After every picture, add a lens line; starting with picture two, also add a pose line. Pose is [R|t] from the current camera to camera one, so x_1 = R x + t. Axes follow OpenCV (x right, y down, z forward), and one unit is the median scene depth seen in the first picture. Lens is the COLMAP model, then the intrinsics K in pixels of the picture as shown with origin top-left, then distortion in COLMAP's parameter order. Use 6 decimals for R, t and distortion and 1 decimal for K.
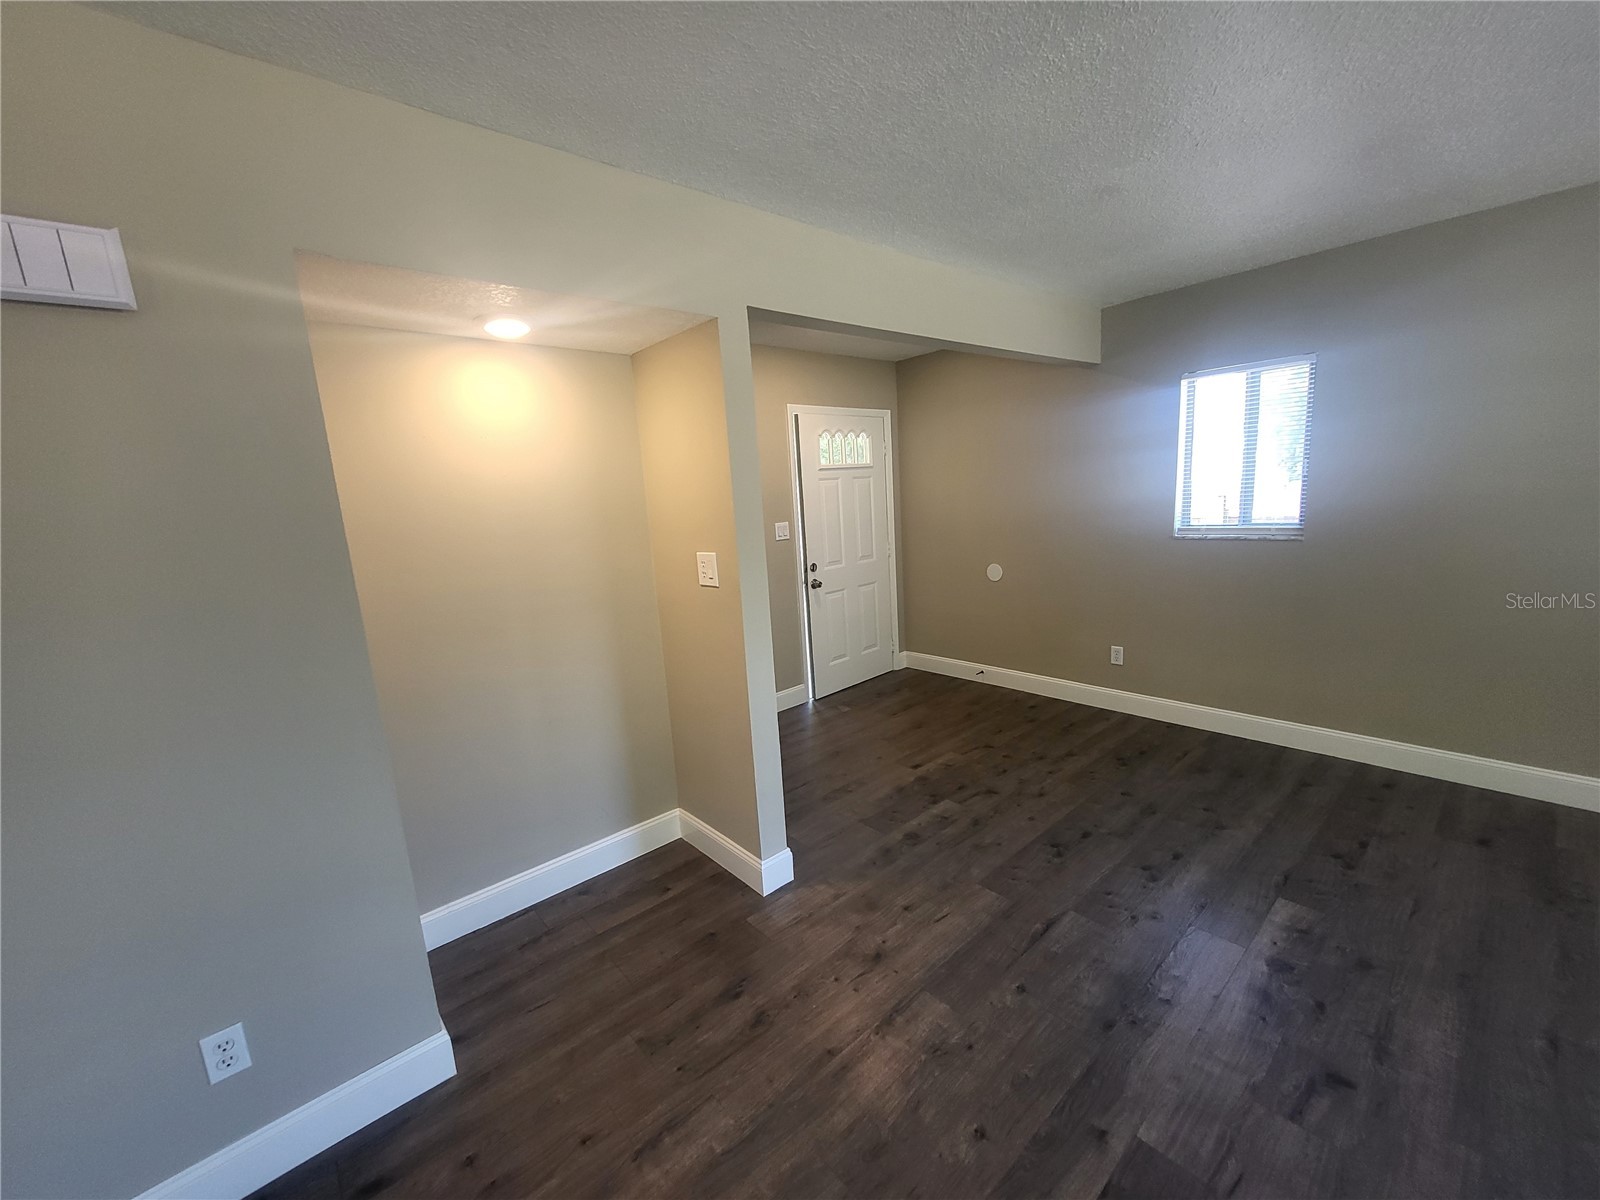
lens RADIAL K [[626.0, 0, 814.6], [0, 626.0, 596.3], [0, 0, 1]] dist [-0.000165, 0.000635]
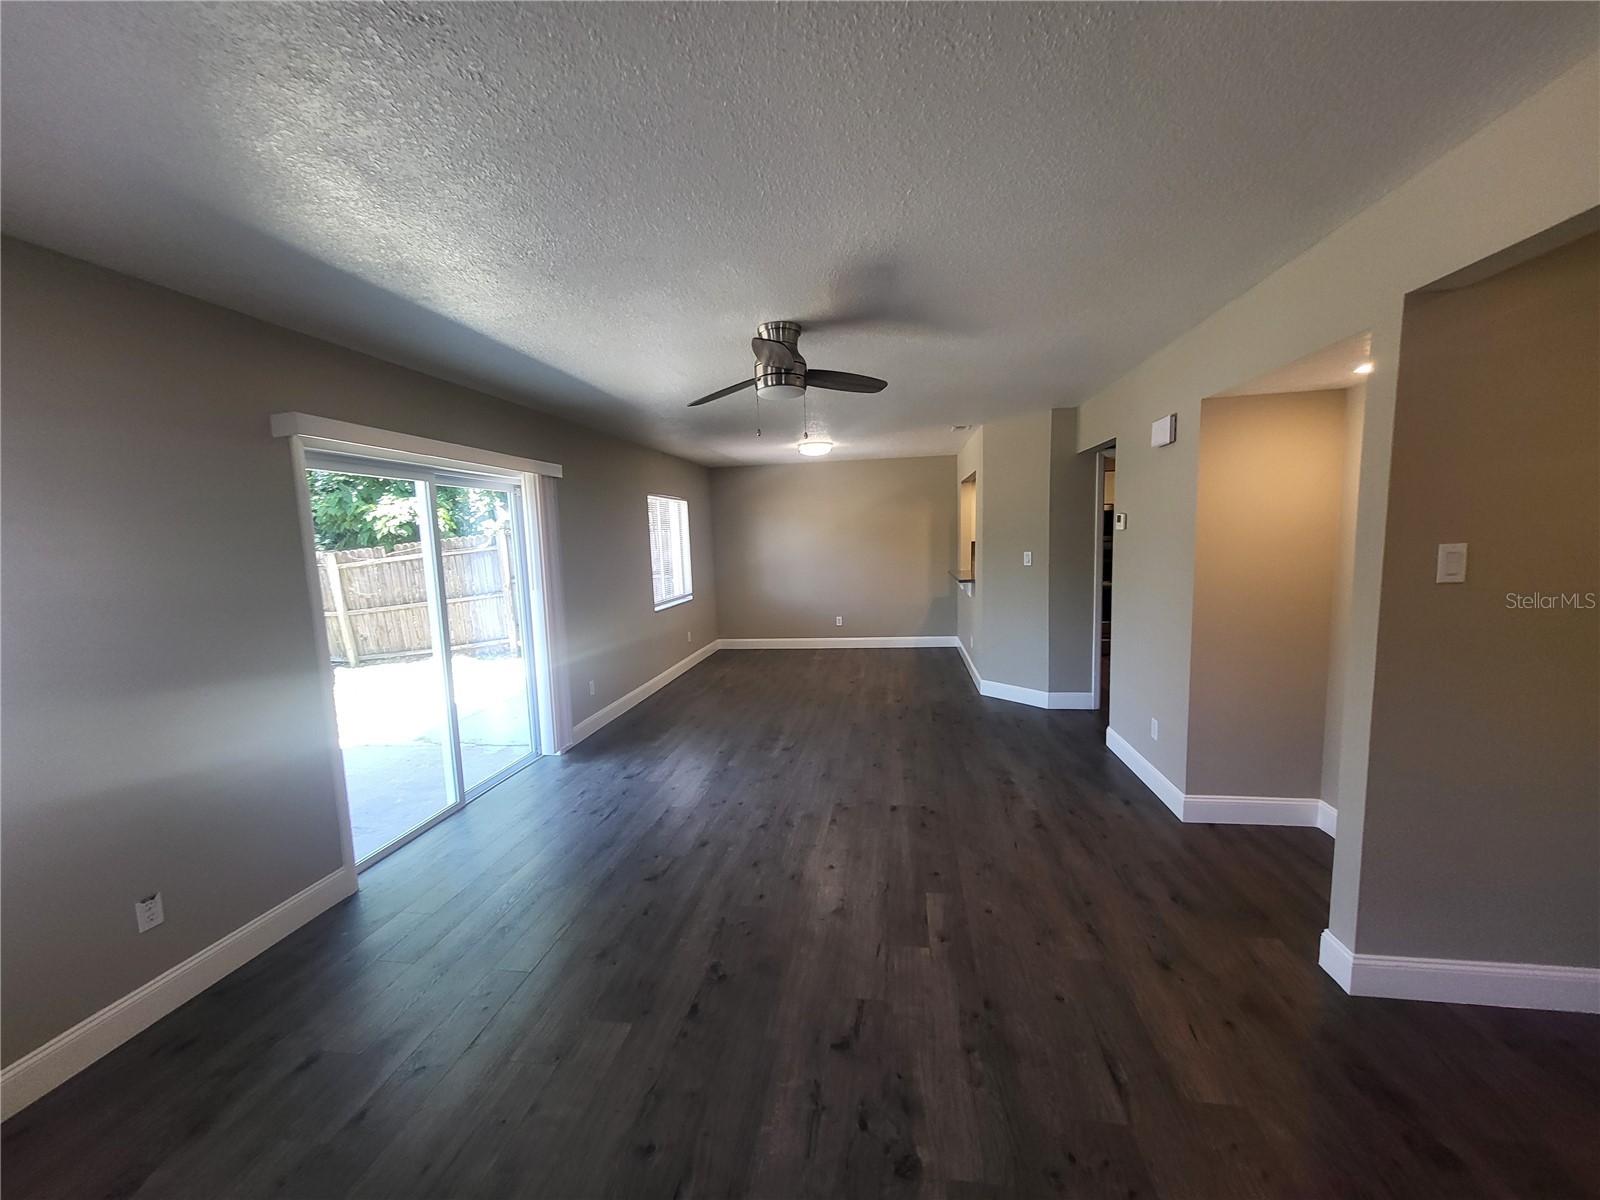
lens RADIAL K [[626.0, 0, 803.2], [0, 626.0, 603.2], [0, 0, 1]] dist [-0.000165, 0.000635]
pose [[-0.759408, 0.166852, -0.628856, 1.460531], [-0.020550, 0.959923, 0.279509, -0.392778], [0.650290, 0.225184, -0.725544, 1.580642]]
